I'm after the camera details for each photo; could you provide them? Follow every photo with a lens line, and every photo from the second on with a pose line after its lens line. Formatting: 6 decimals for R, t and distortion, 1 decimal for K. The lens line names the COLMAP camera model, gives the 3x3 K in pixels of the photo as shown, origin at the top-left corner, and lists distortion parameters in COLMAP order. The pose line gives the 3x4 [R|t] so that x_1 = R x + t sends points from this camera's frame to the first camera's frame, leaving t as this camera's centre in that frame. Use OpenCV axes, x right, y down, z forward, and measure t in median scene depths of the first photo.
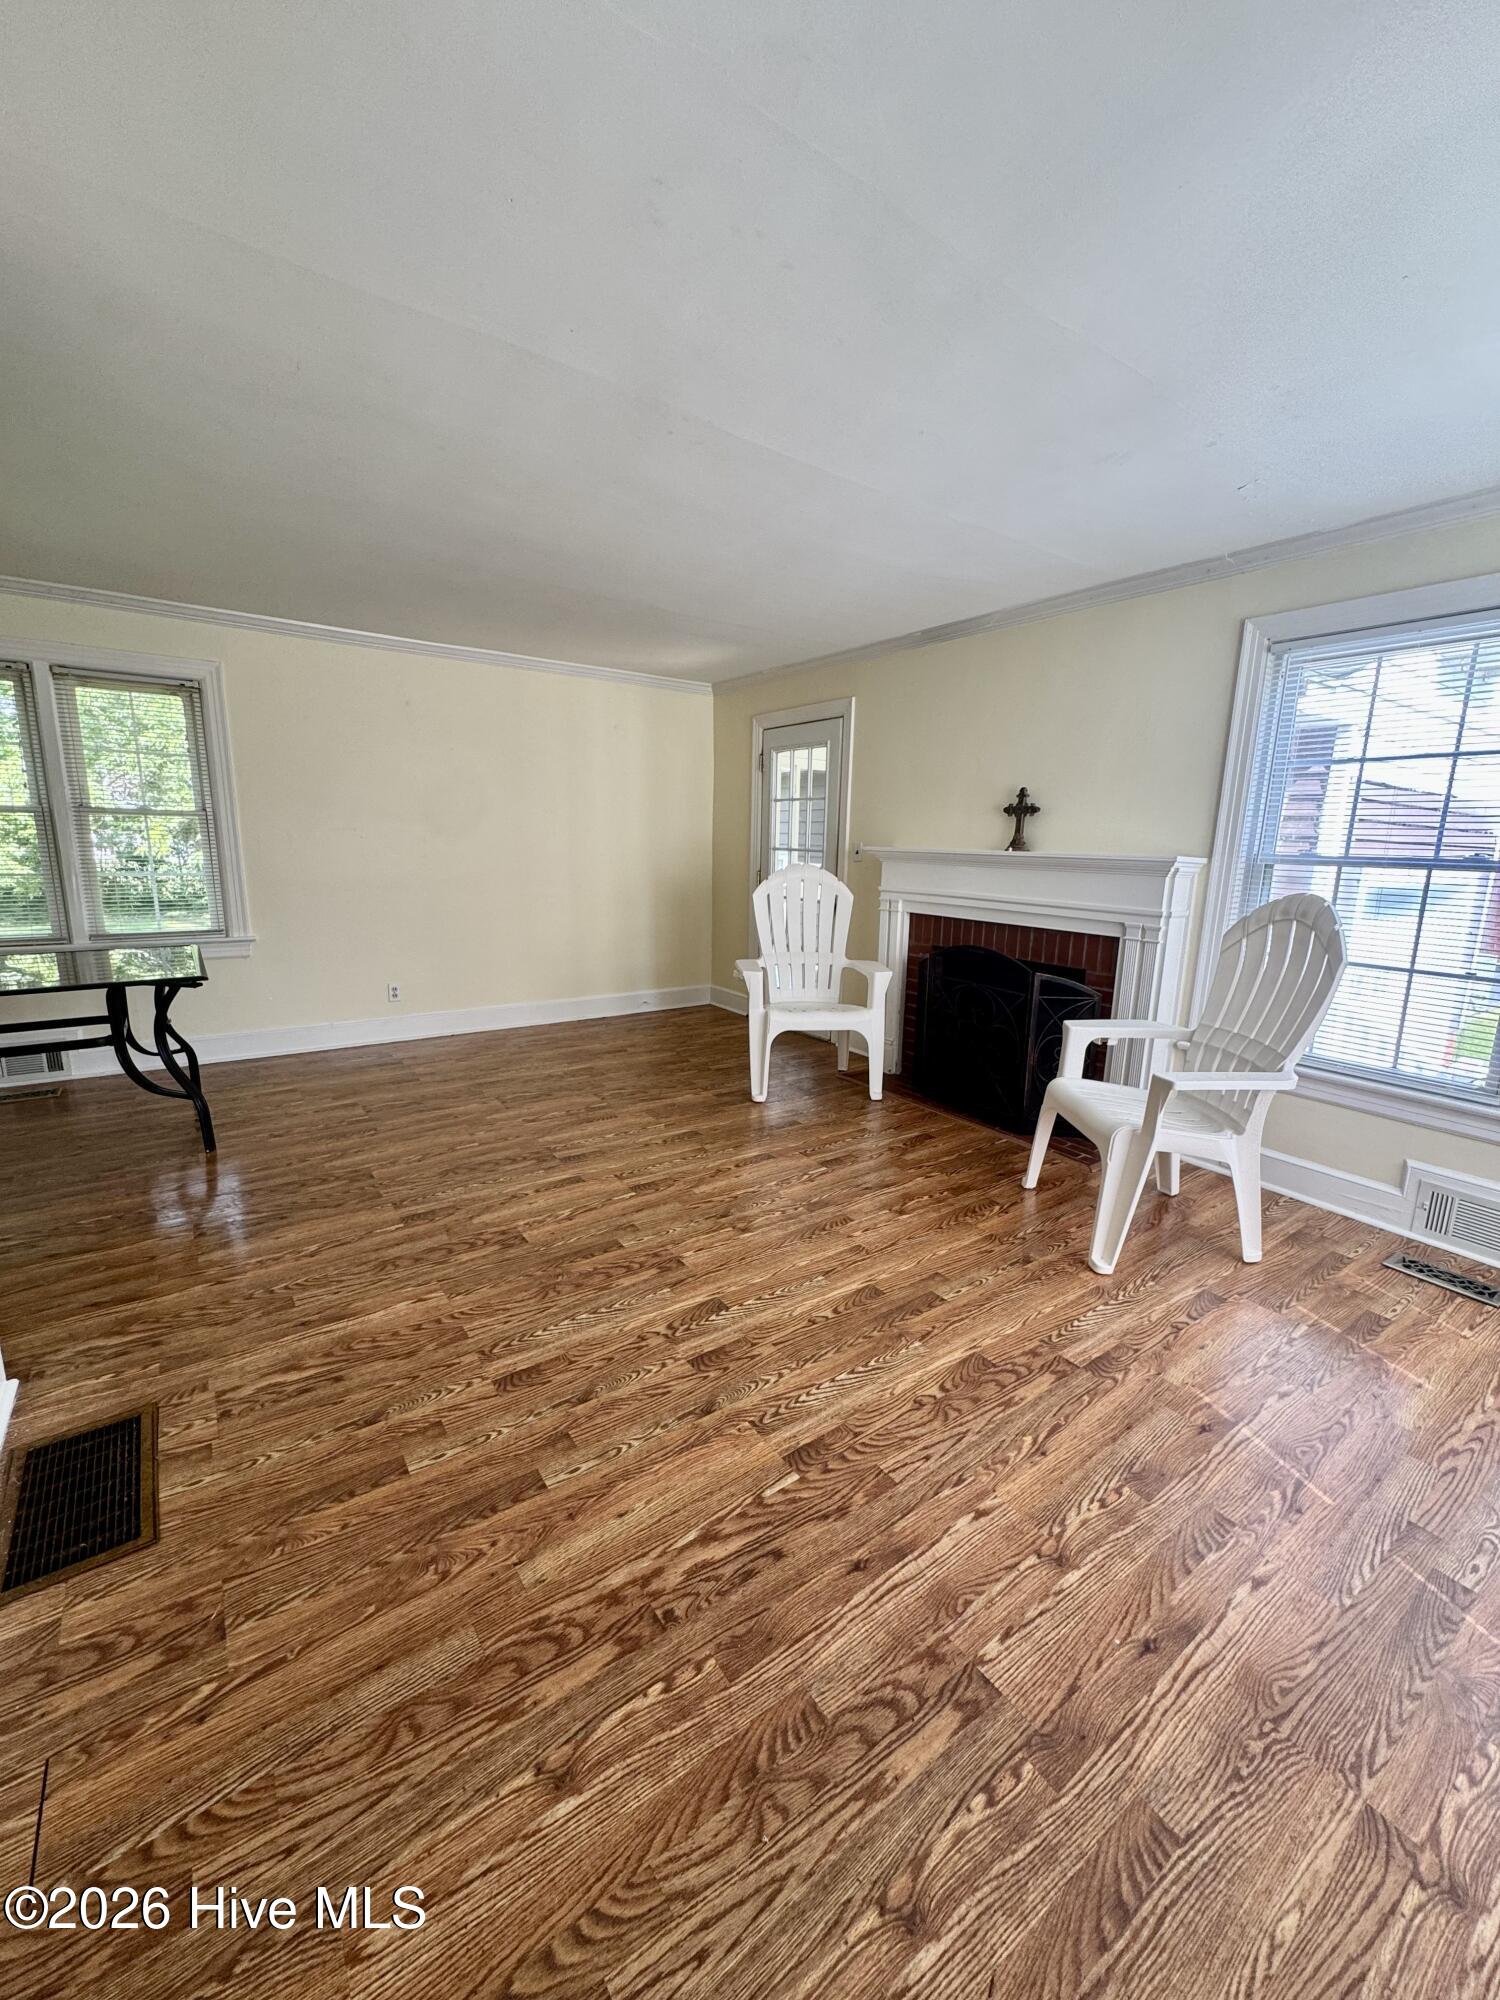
lens RADIAL K [[800.4, 0, 748.6], [0, 800.4, 1000.0], [0, 0, 1]] dist [-0.003146, 0.000314]
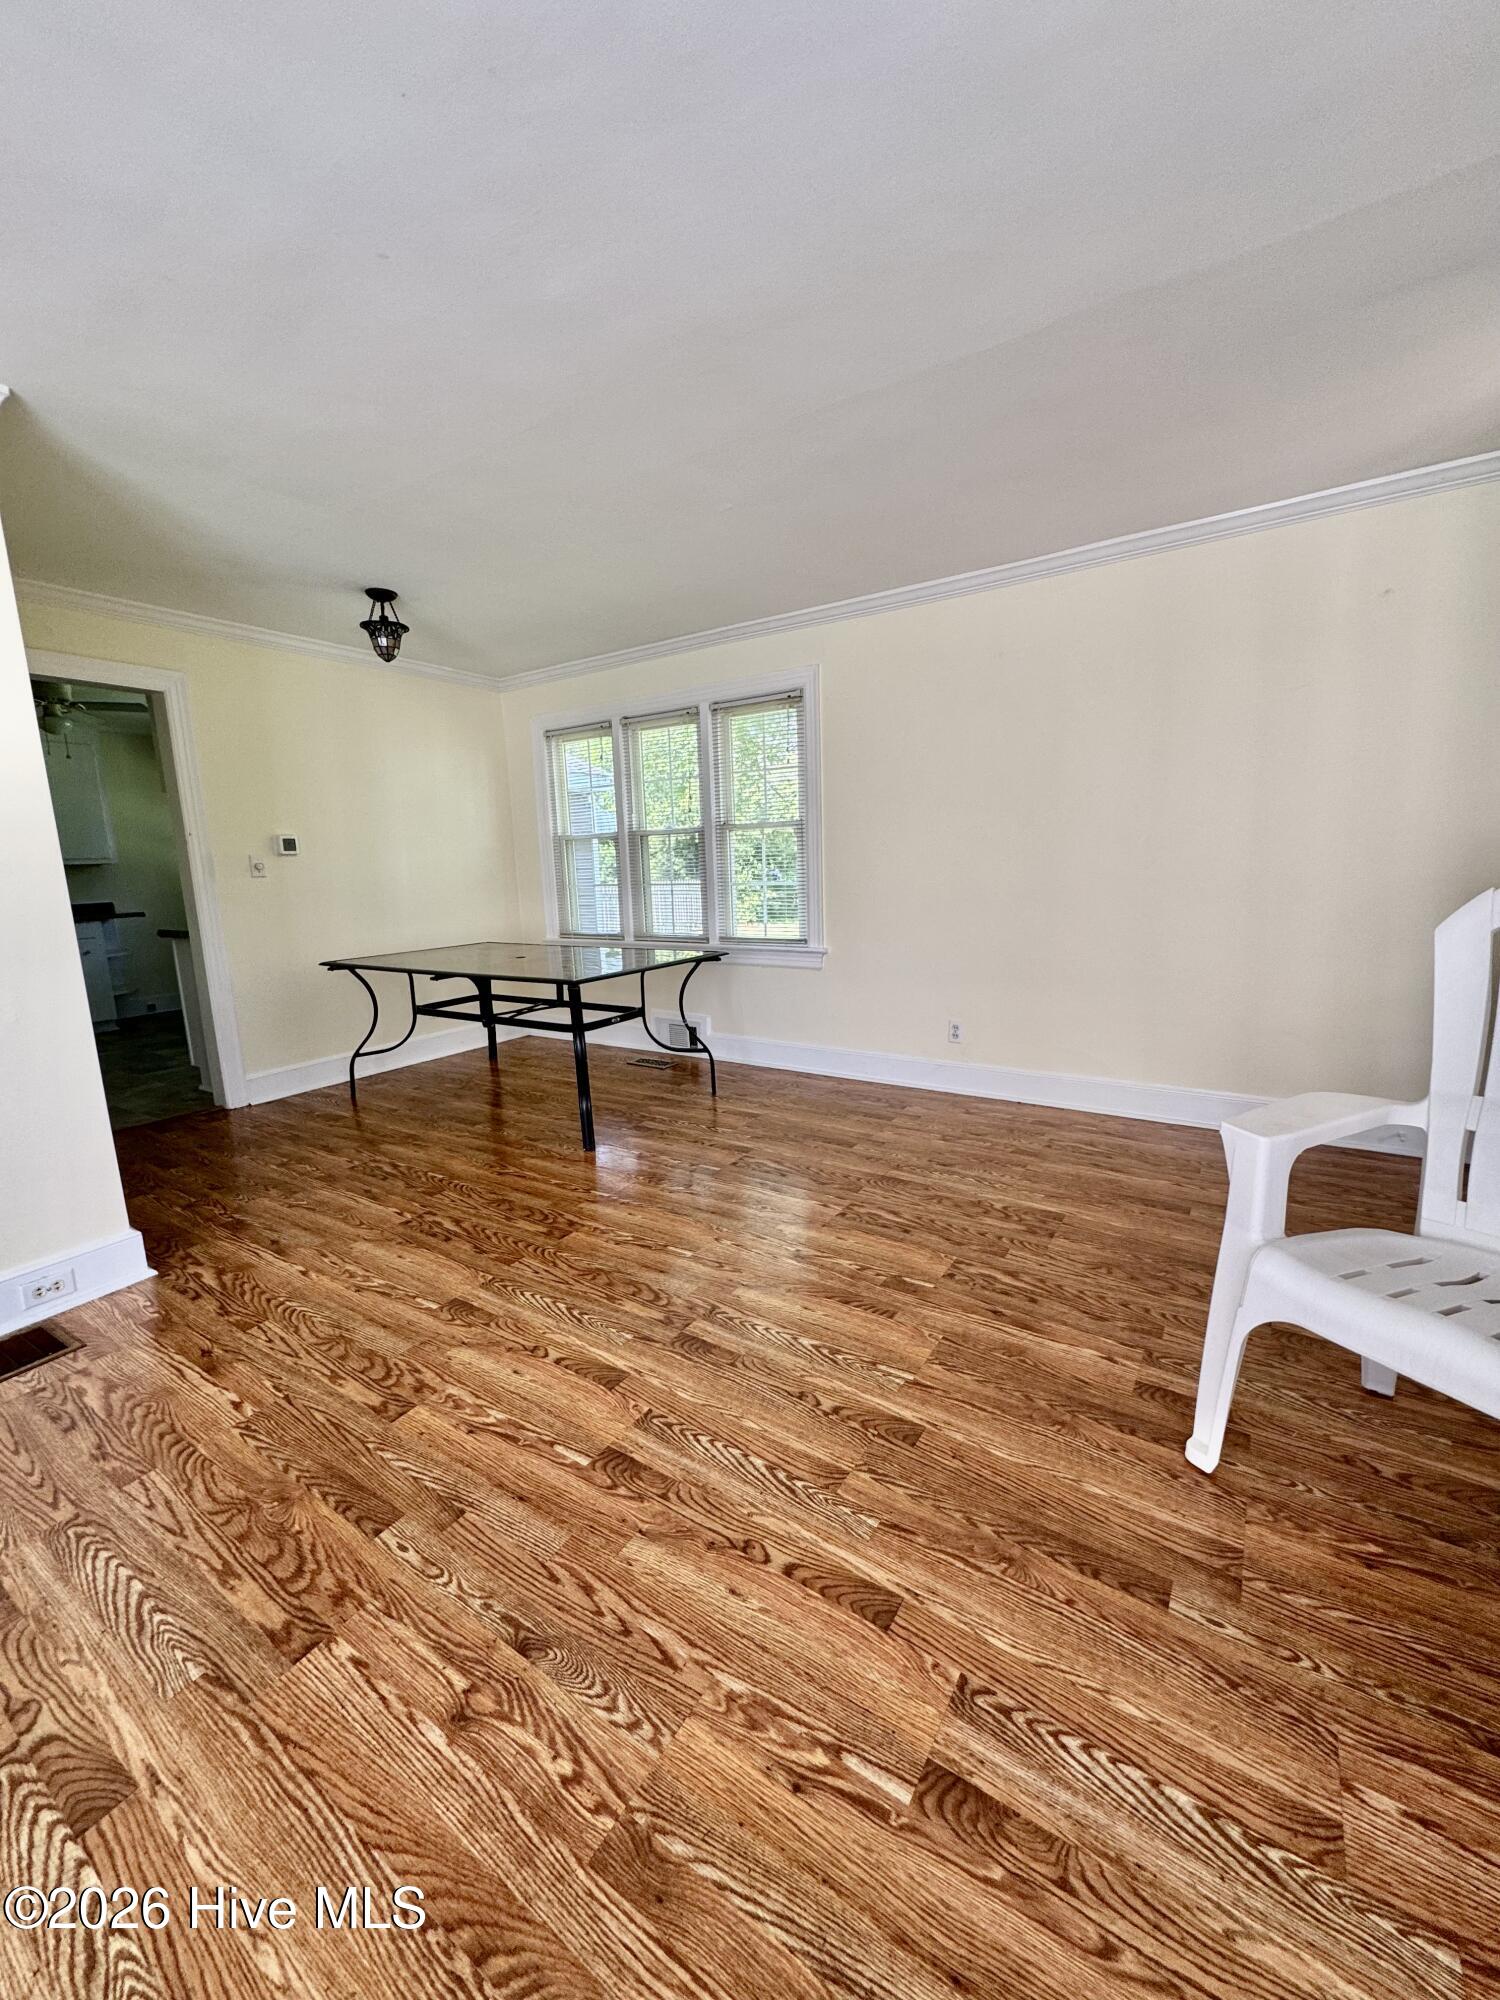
lens RADIAL K [[800.4, 0, 750.6], [0, 800.4, 995.0], [0, 0, 1]] dist [-0.003146, 0.000314]
pose [[0.361372, 0.121476, -0.924475, 0.391136], [-0.145965, 0.986623, 0.072586, -0.135312], [0.920926, 0.108710, 0.374269, 0.960982]]
